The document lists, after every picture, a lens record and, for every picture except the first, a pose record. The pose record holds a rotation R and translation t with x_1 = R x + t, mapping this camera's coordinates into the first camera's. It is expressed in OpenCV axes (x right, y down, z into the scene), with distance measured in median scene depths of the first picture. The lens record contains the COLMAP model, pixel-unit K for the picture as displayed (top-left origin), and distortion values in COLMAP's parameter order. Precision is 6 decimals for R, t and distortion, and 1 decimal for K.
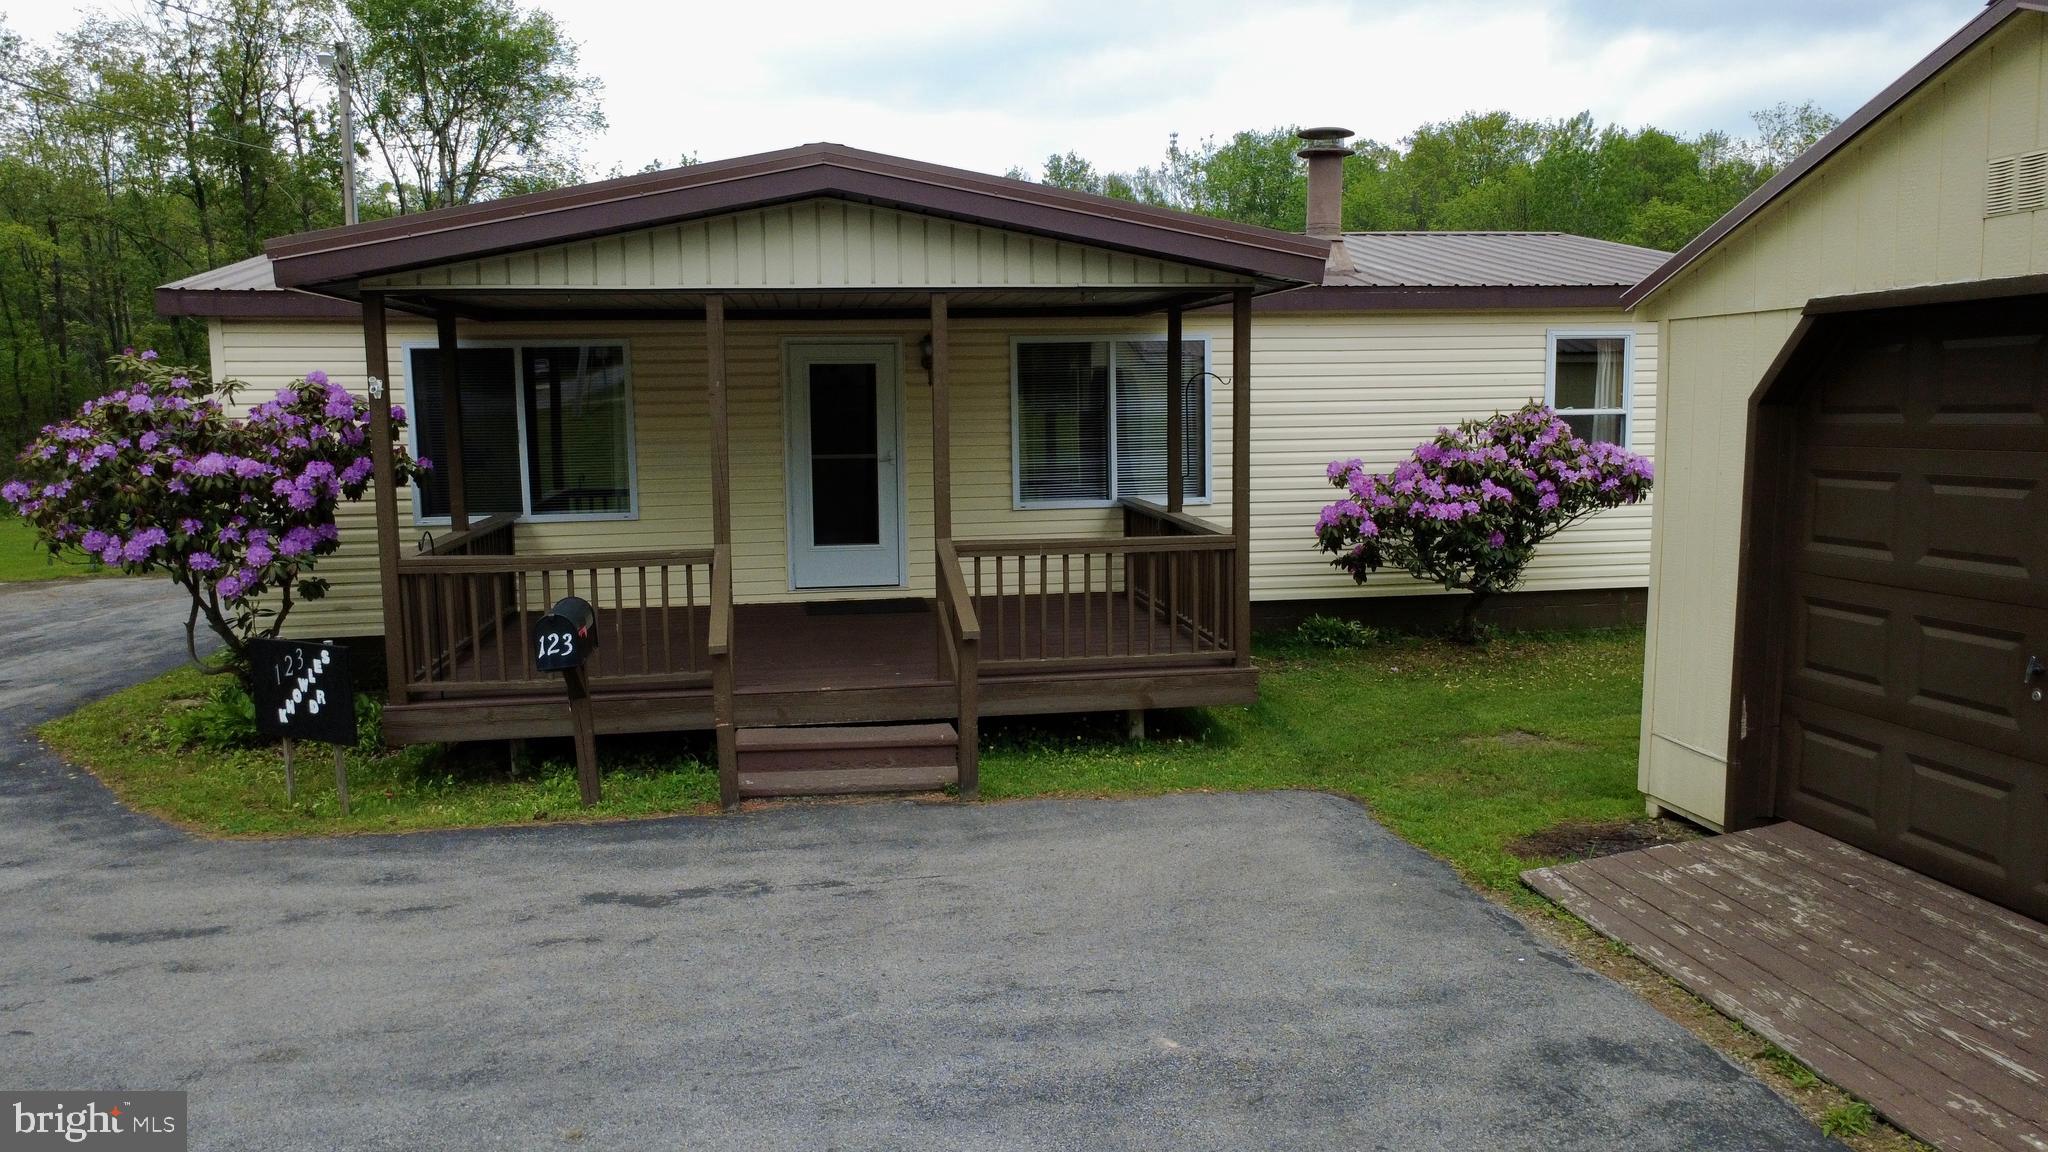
lens RADIAL K [[1485.8, 0, 1024.0], [0, 1485.8, 576.0], [0, 0, 1]] dist [0.001492, -0.003544]
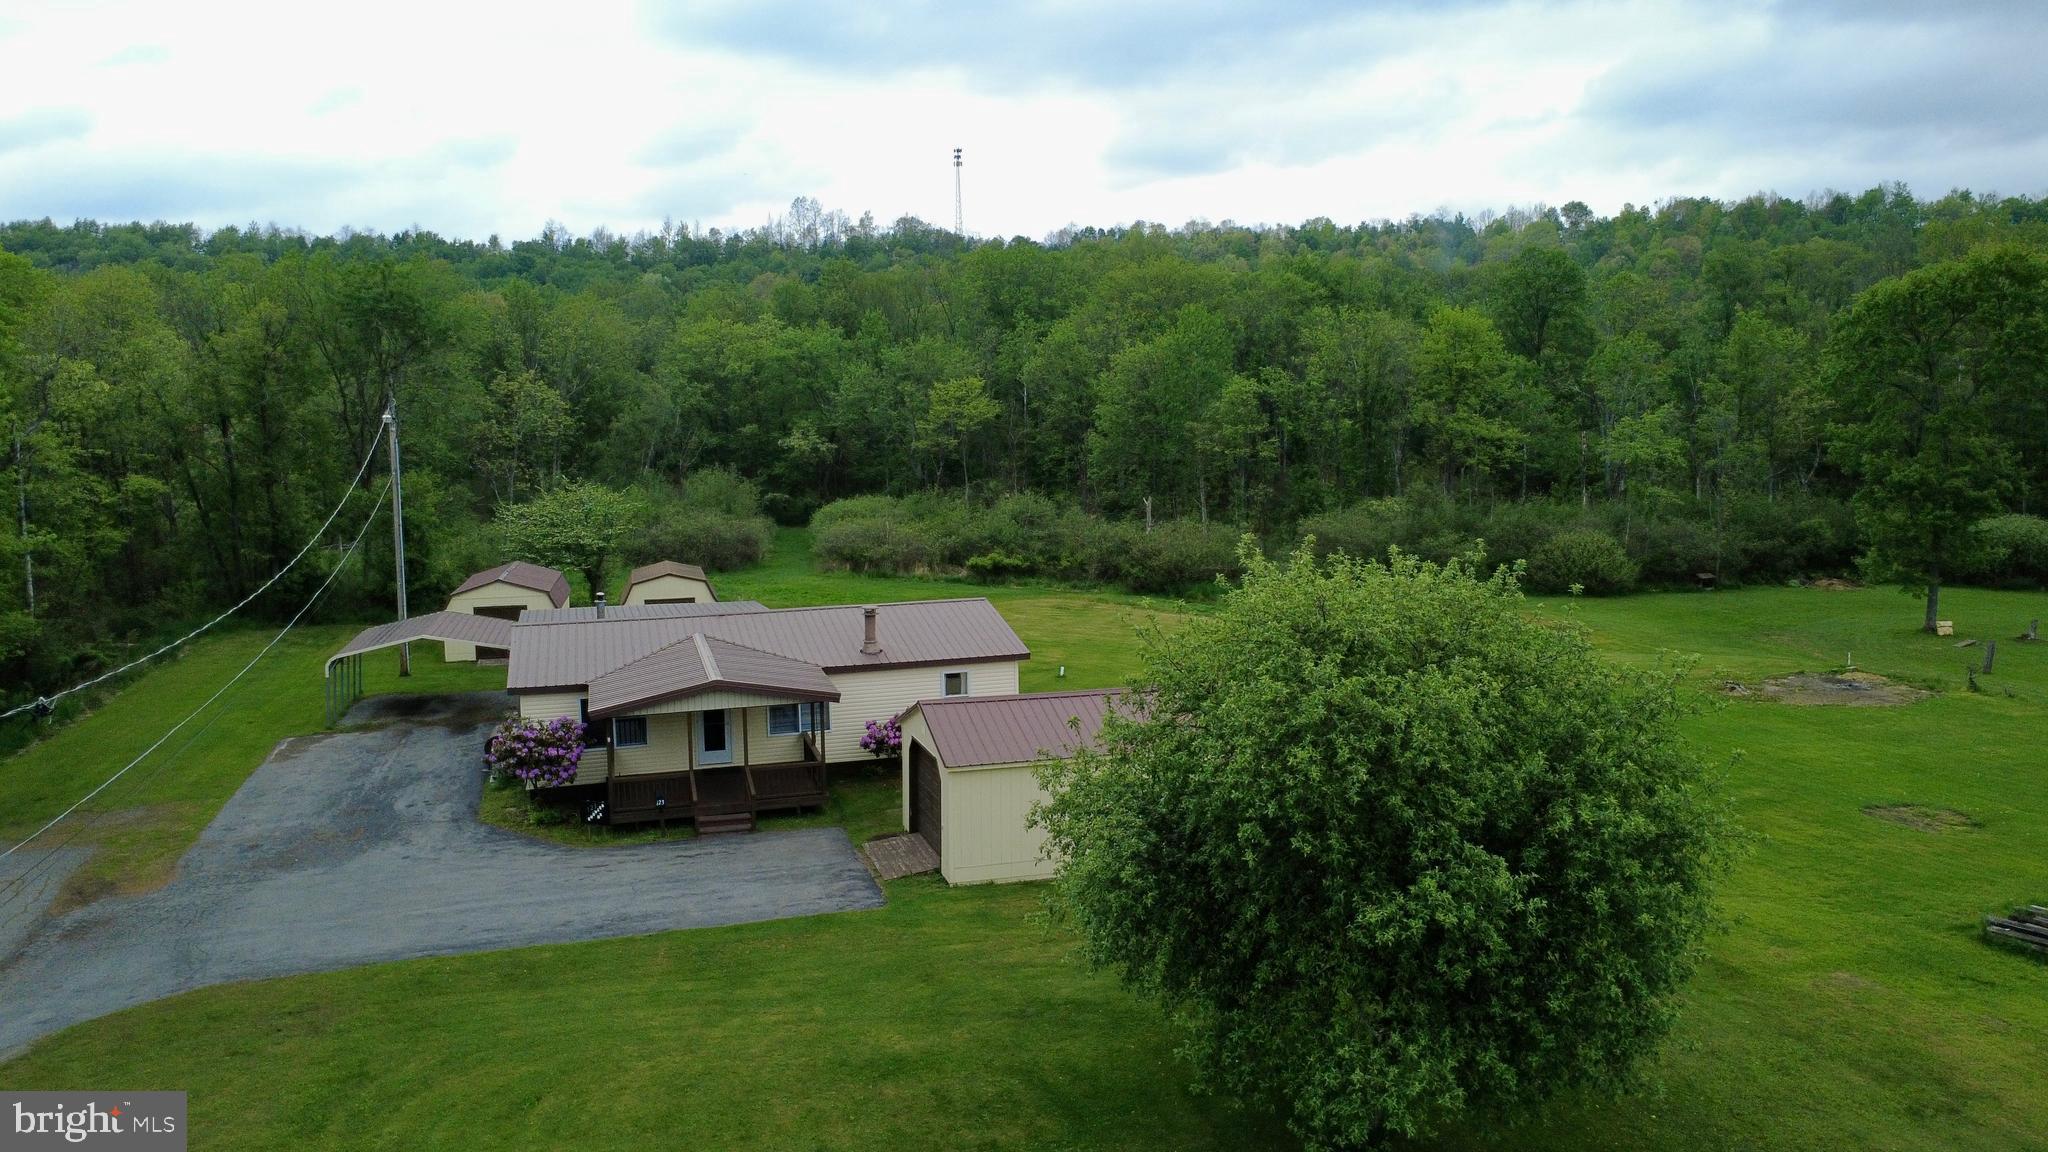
lens RADIAL K [[1485.8, 0, 1024.0], [0, 1485.8, 576.0], [0, 0, 1]] dist [0.001492, -0.003544]
pose [[0.990702, -0.016258, 0.135077, 0.192658], [0.015599, 0.999861, 0.005939, -0.691251], [-0.135155, -0.003776, 0.990817, -3.843579]]
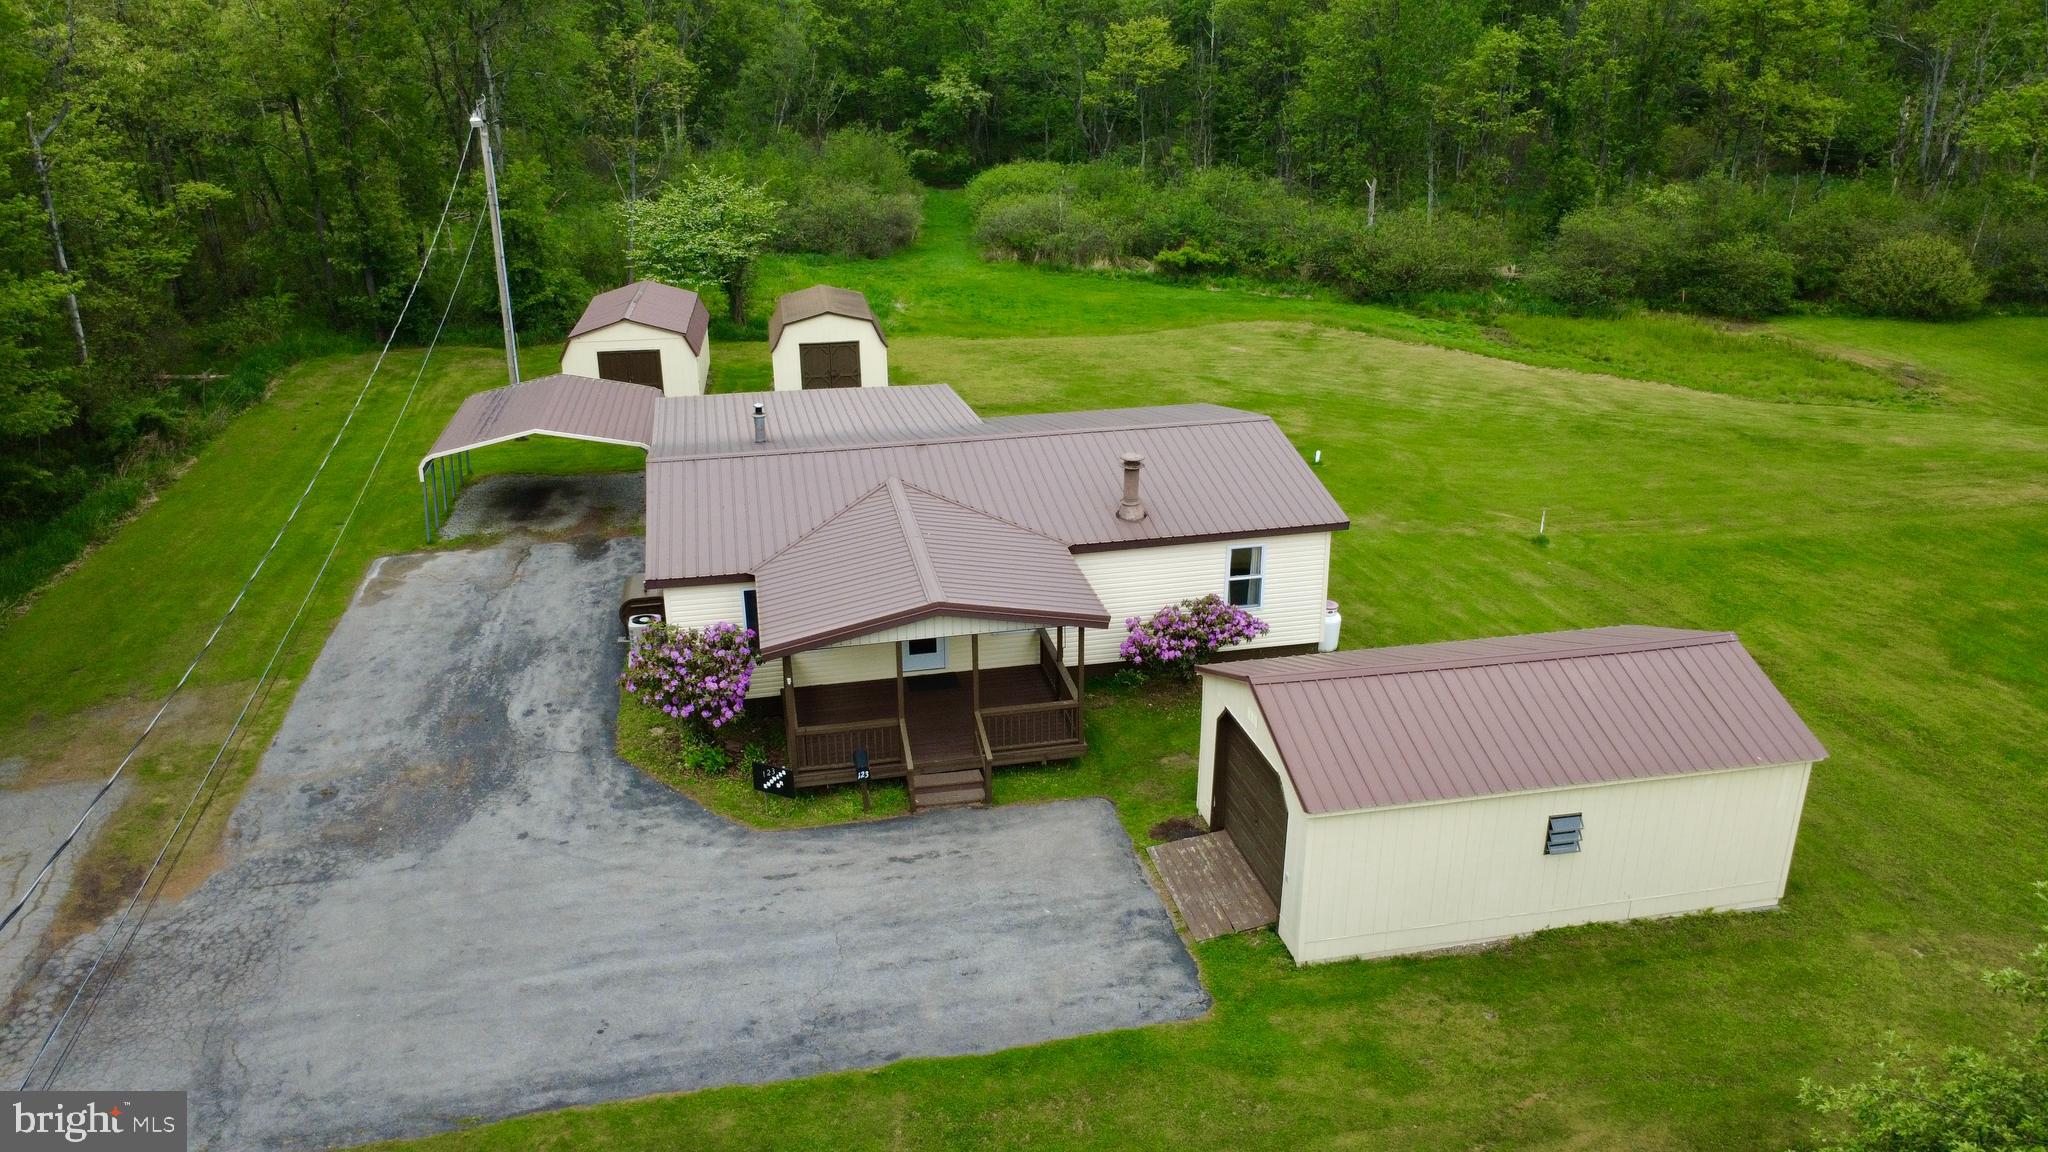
lens RADIAL K [[1485.8, 0, 1024.0], [0, 1485.8, 576.0], [0, 0, 1]] dist [0.001492, -0.003544]
pose [[0.998686, -0.013841, 0.049347, -0.126743], [0.000978, 0.967817, 0.251653, -1.255809], [-0.051242, -0.251274, 0.966559, -2.156117]]
